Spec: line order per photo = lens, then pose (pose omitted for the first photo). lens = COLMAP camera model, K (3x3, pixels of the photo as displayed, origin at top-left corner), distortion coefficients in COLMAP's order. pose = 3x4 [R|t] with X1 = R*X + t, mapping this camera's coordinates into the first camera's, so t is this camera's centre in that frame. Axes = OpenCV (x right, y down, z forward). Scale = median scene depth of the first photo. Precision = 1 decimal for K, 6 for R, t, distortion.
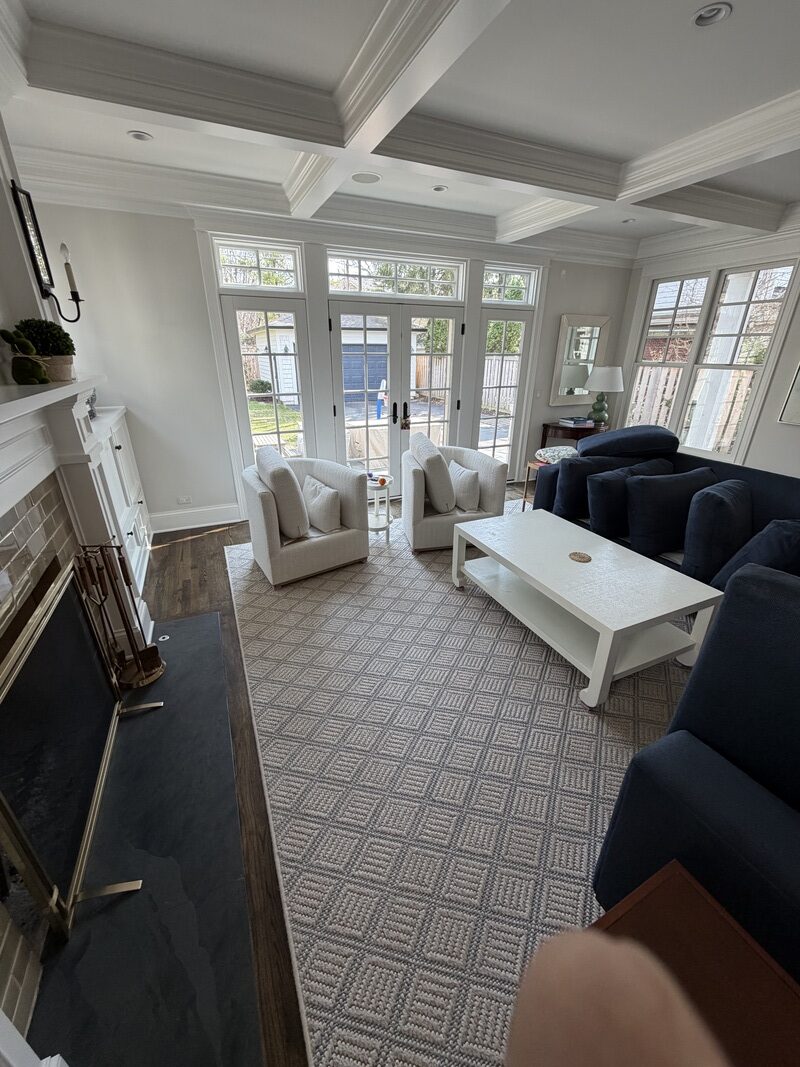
lens RADIAL K [[421.6, 0, 400.3], [0, 421.6, 531.3], [0, 0, 1]] dist [-0.000354, -0.000036]
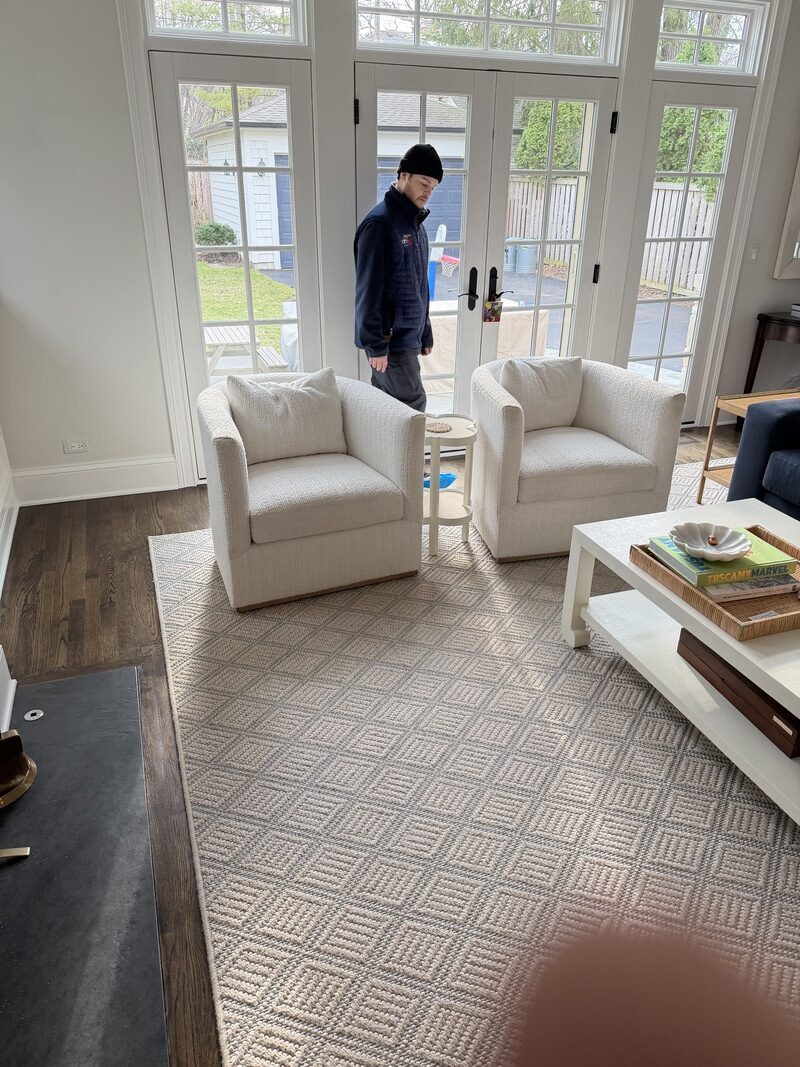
lens RADIAL K [[754.6, 0, 404.3], [0, 754.6, 532.3], [0, 0, 1]] dist [0.059090, -0.076975]
pose [[0.997312, 0.037049, -0.063222, -0.035144], [-0.034587, 0.998617, 0.039594, -0.019259], [0.064602, -0.037301, 0.997214, 0.065741]]
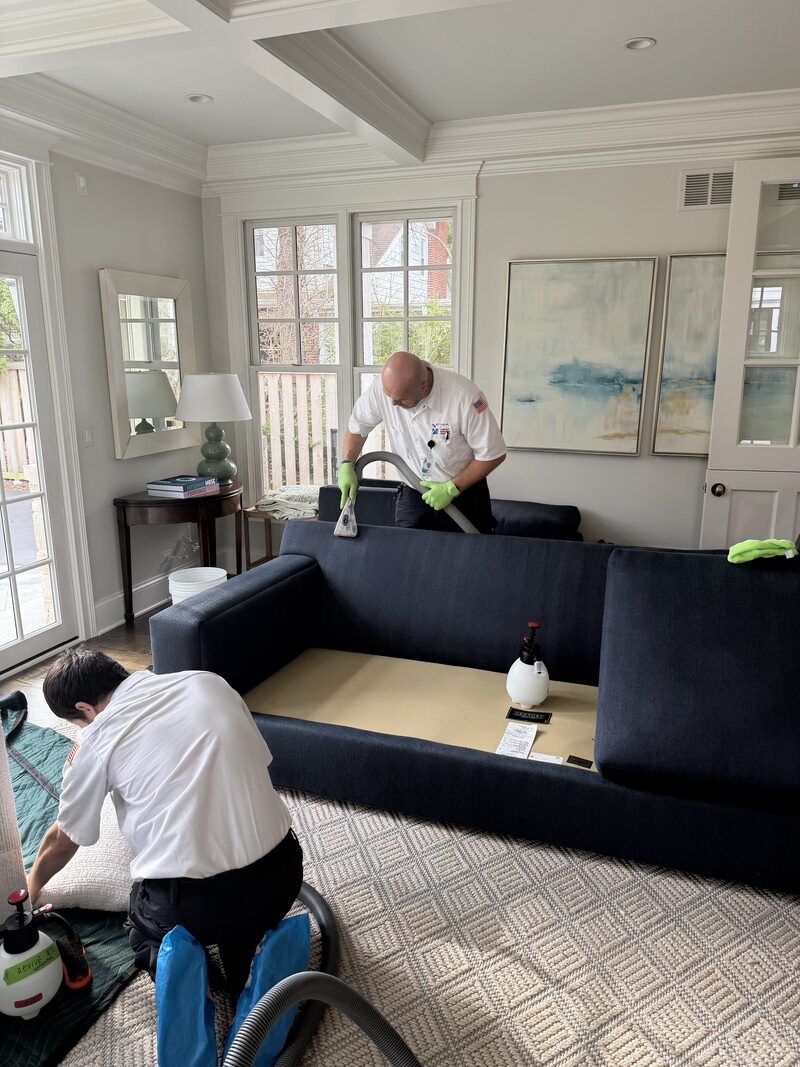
lens RADIAL K [[754.6, 0, 404.3], [0, 754.6, 532.3], [0, 0, 1]] dist [0.059090, -0.076975]
pose [[0.694231, -0.174426, 0.698297, -0.023302], [0.291473, 0.955209, -0.051177, -0.143724], [-0.658093, 0.239064, 0.713976, 0.368403]]
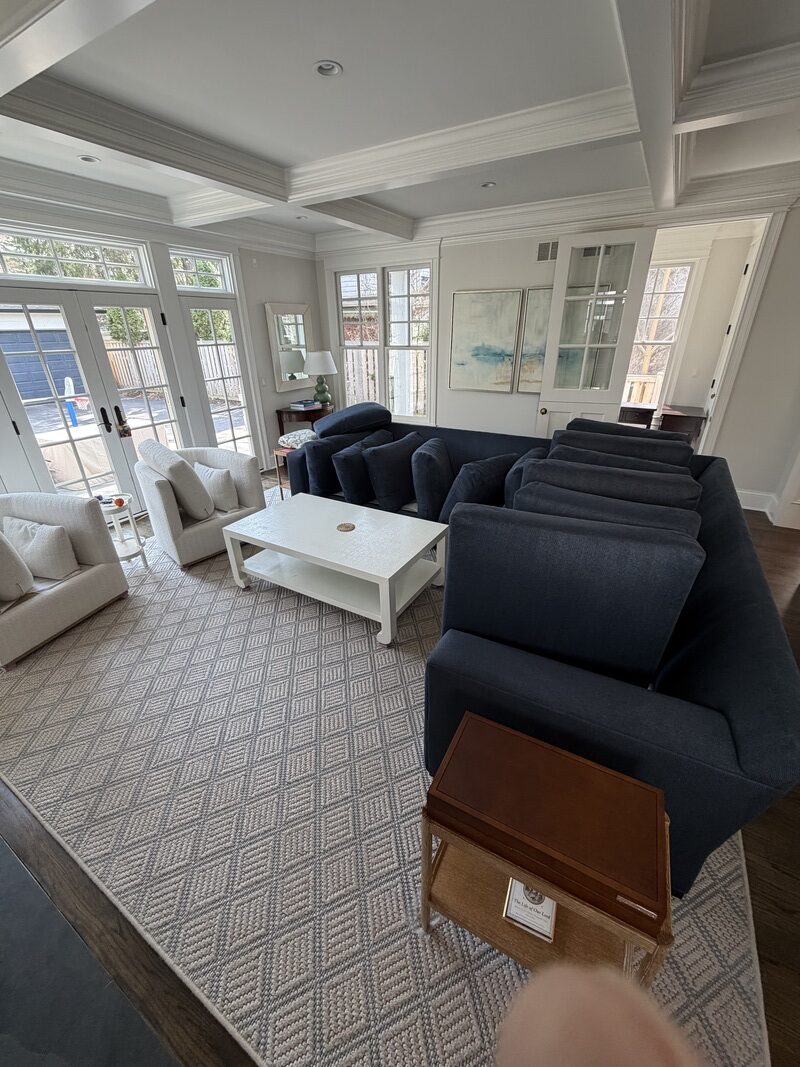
lens RADIAL K [[421.6, 0, 400.3], [0, 421.6, 531.3], [0, 0, 1]] dist [-0.000354, -0.000036]
pose [[0.816362, -0.268209, 0.511485, -0.030395], [0.247977, 0.962616, 0.108982, -0.011525], [-0.521594, 0.037868, 0.852353, -0.039582]]
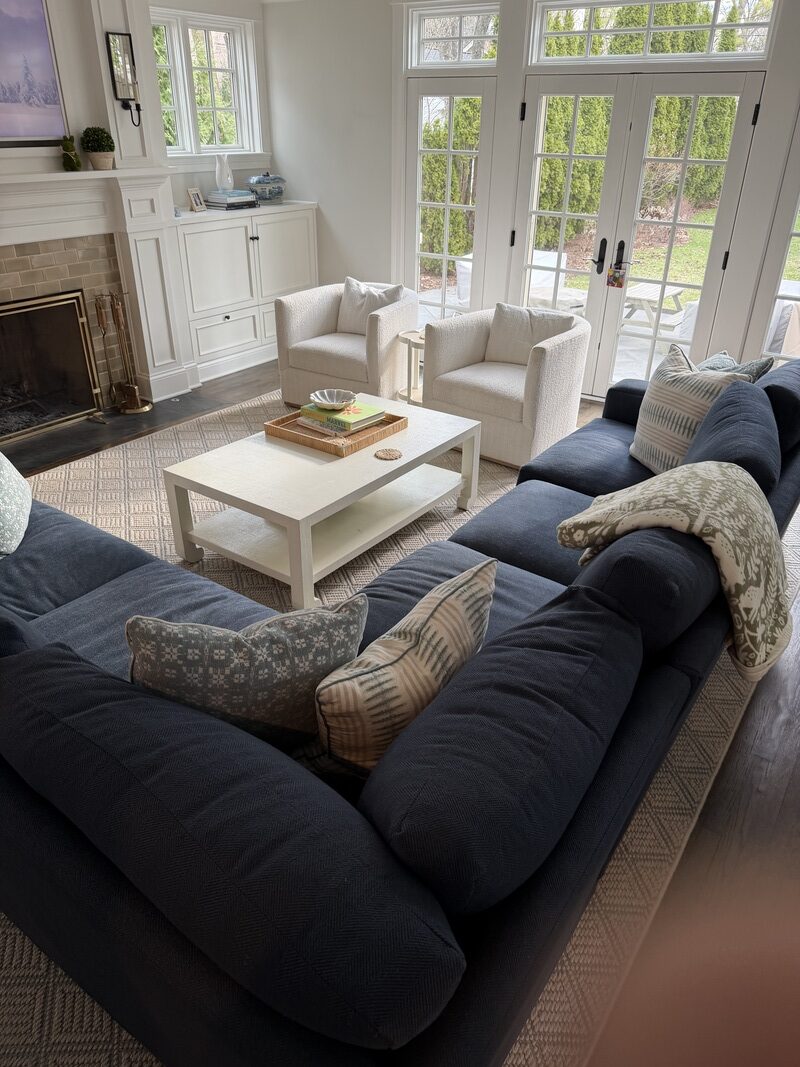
lens RADIAL K [[754.3, 0, 403.1], [0, 754.3, 539.6], [0, 0, 1]] dist [0.007110, -0.028570]
pose [[0.499842, 0.418348, -0.758382, 1.123300], [-0.349031, 0.898659, 0.265687, -0.130577], [0.792676, 0.131897, 0.595204, 0.219479]]
